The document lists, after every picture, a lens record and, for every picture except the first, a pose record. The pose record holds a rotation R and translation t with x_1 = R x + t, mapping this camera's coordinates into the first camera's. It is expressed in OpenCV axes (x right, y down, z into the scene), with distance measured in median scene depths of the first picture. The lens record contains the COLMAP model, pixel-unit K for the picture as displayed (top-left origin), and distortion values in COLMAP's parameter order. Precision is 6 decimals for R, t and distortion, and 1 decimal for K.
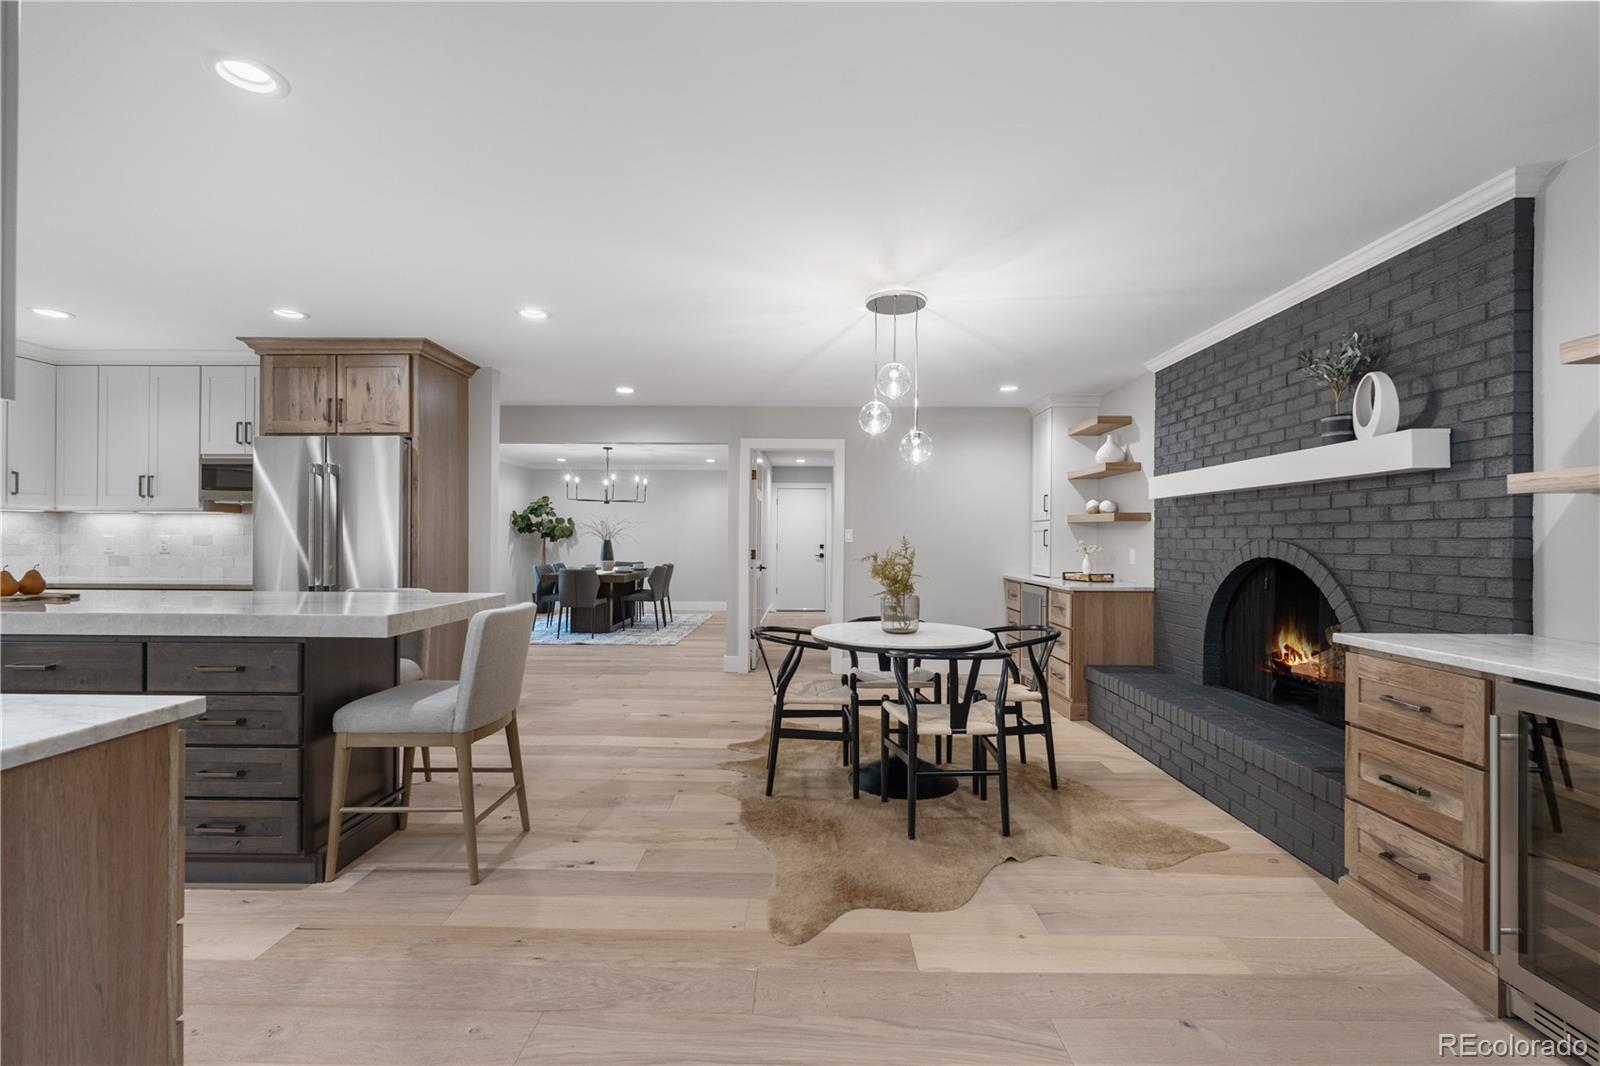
lens RADIAL K [[700.3, 0, 800.0], [0, 700.3, 533.6], [0, 0, 1]] dist [-0.002217, 0.000542]
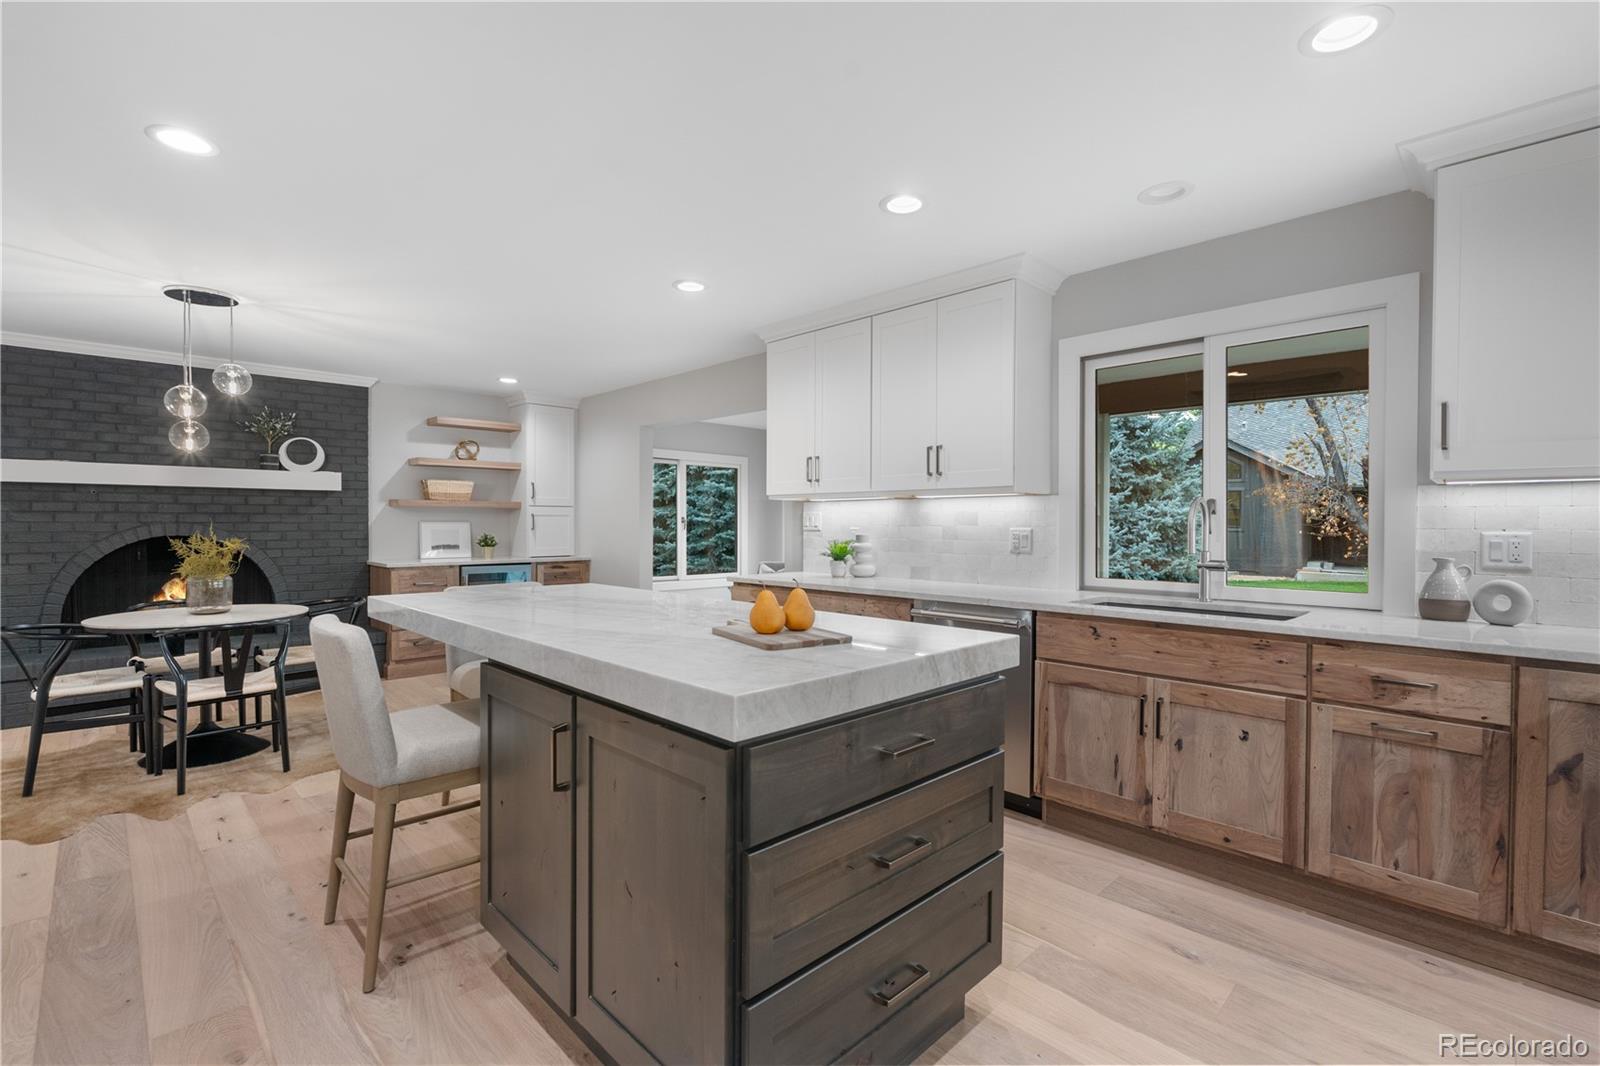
lens RADIAL K [[700.3, 0, 794.0], [0, 700.3, 532.9], [0, 0, 1]] dist [-0.002217, 0.000542]
pose [[-0.706397, -0.016657, 0.707619, -1.281592], [-0.010973, 0.999861, 0.012583, -0.003059], [-0.707730, 0.001124, -0.706482, 1.172789]]
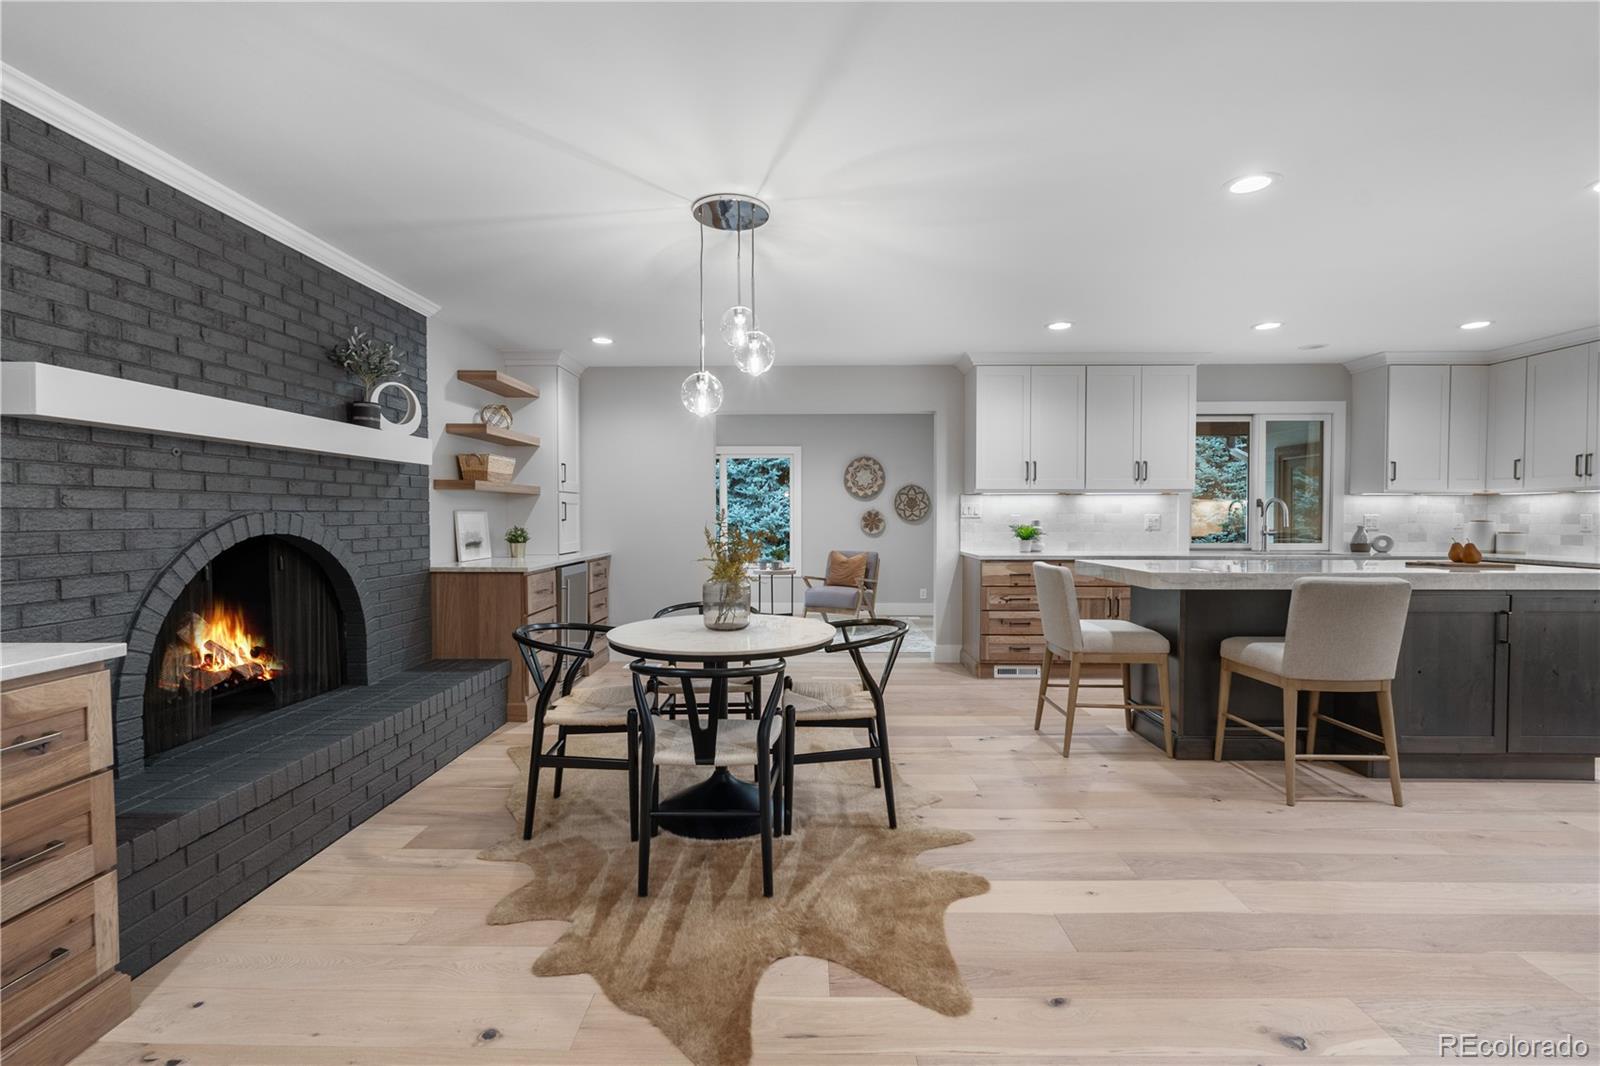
lens RADIAL K [[700.3, 0, 782.0], [0, 700.3, 530.9], [0, 0, 1]] dist [-0.002217, 0.000542]
pose [[-0.999681, -0.005941, 0.024528, 0.060901], [-0.005529, 0.999843, 0.016827, 0.014441], [-0.024625, 0.016686, -0.999558, 1.891390]]
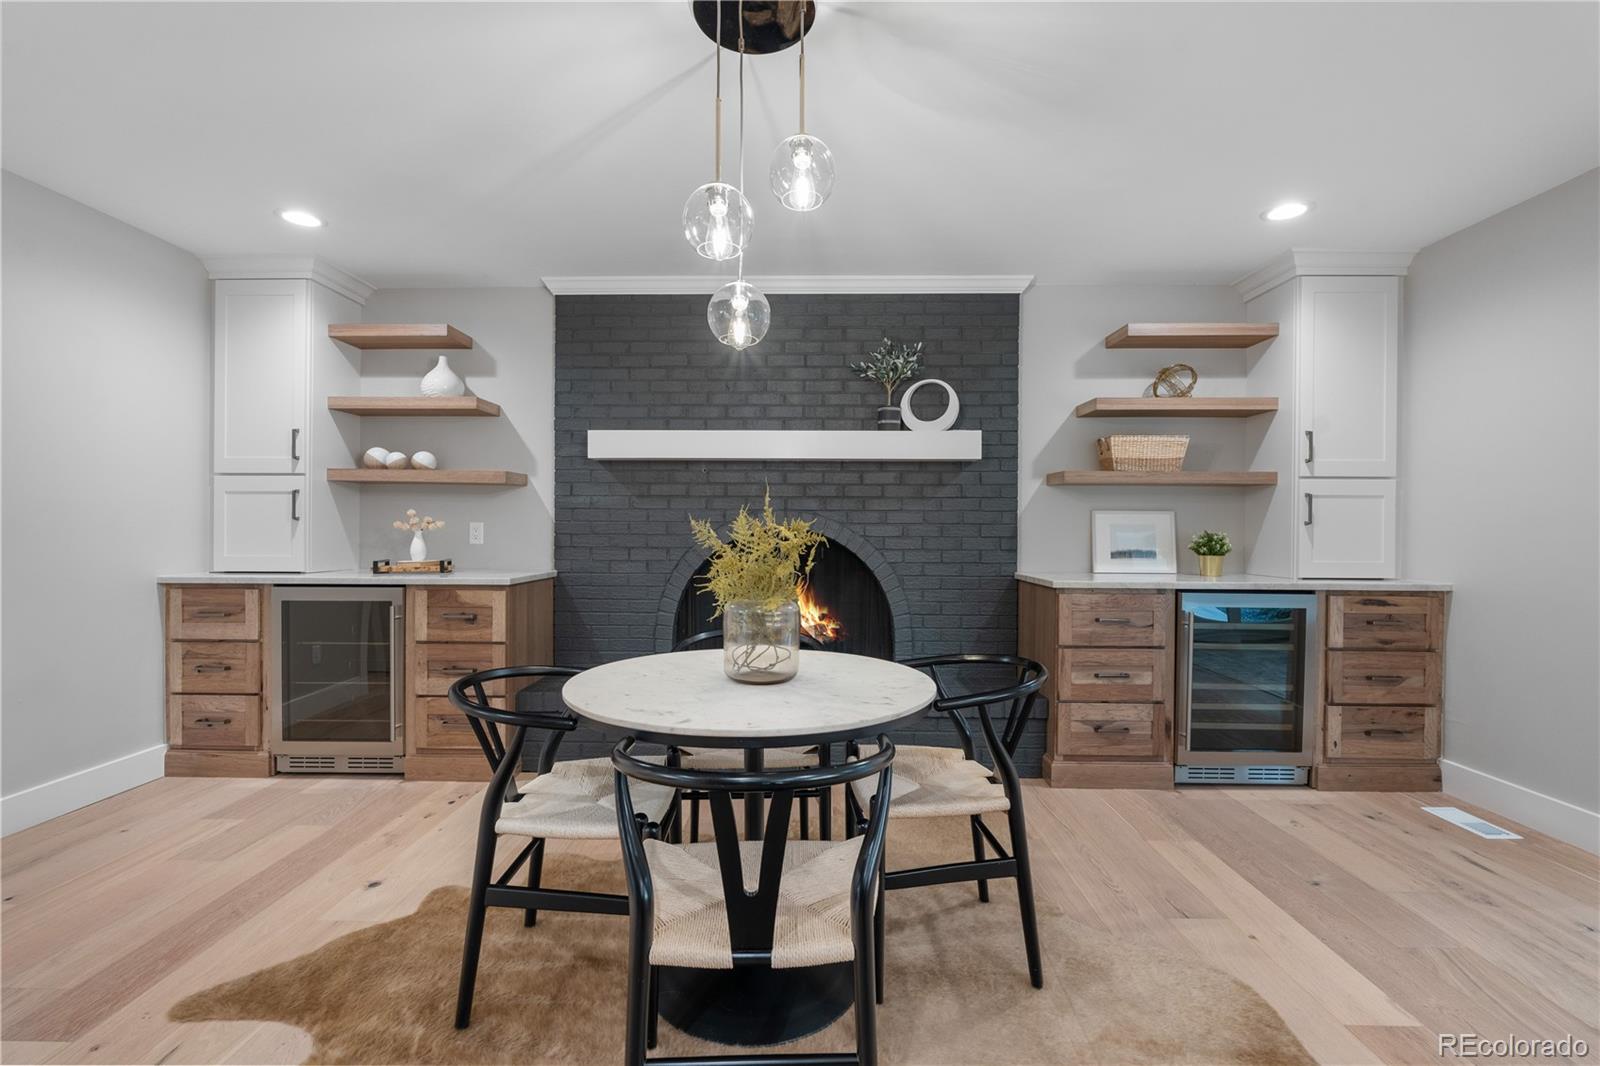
lens RADIAL K [[700.3, 0, 804.8], [0, 700.3, 528.5], [0, 0, 1]] dist [-0.002217, 0.000542]
pose [[0.004781, -0.005491, 0.999973, -0.379140], [-0.012817, 0.999902, 0.005552, 0.030038], [-0.999906, -0.012844, 0.004710, 1.014125]]
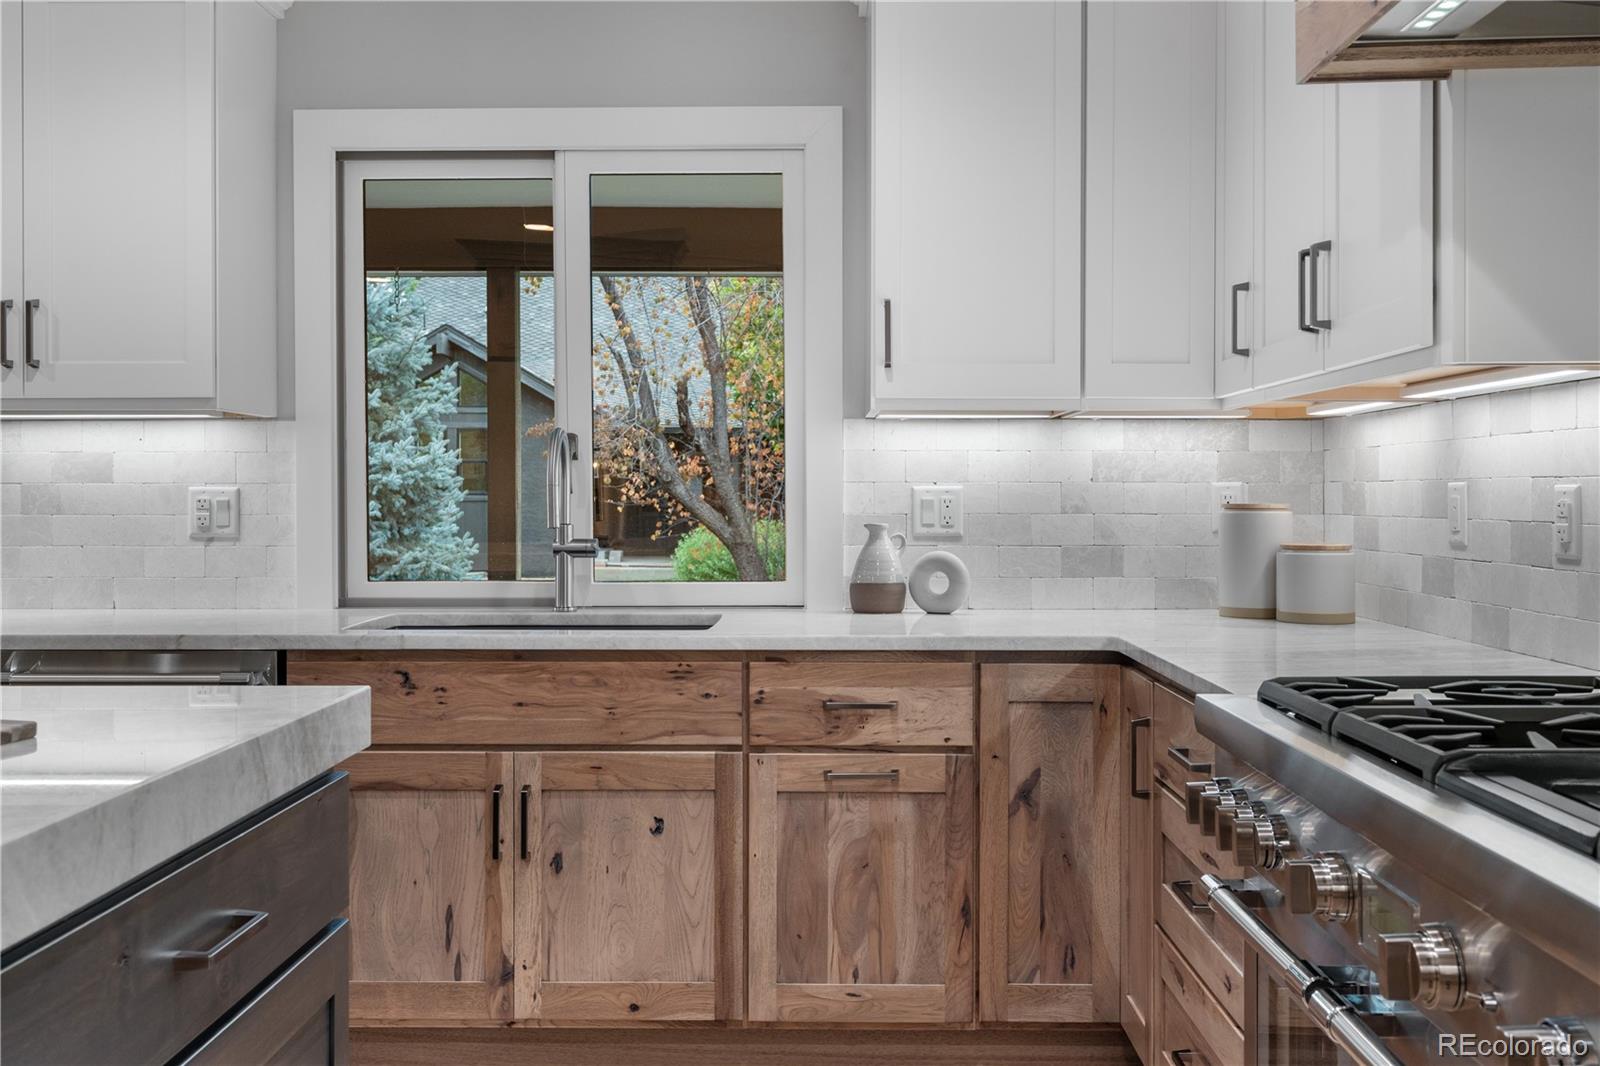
lens RADIAL K [[1456.6, 0, 744.4], [0, 1456.6, 494.2], [0, 0, 1]] dist [0.002420, 0.002495]
pose [[-0.999576, -0.004319, 0.028793, -1.191179], [-0.004432, 0.999983, -0.003871, 0.006801], [-0.028776, -0.003997, -0.999578, 1.230320]]
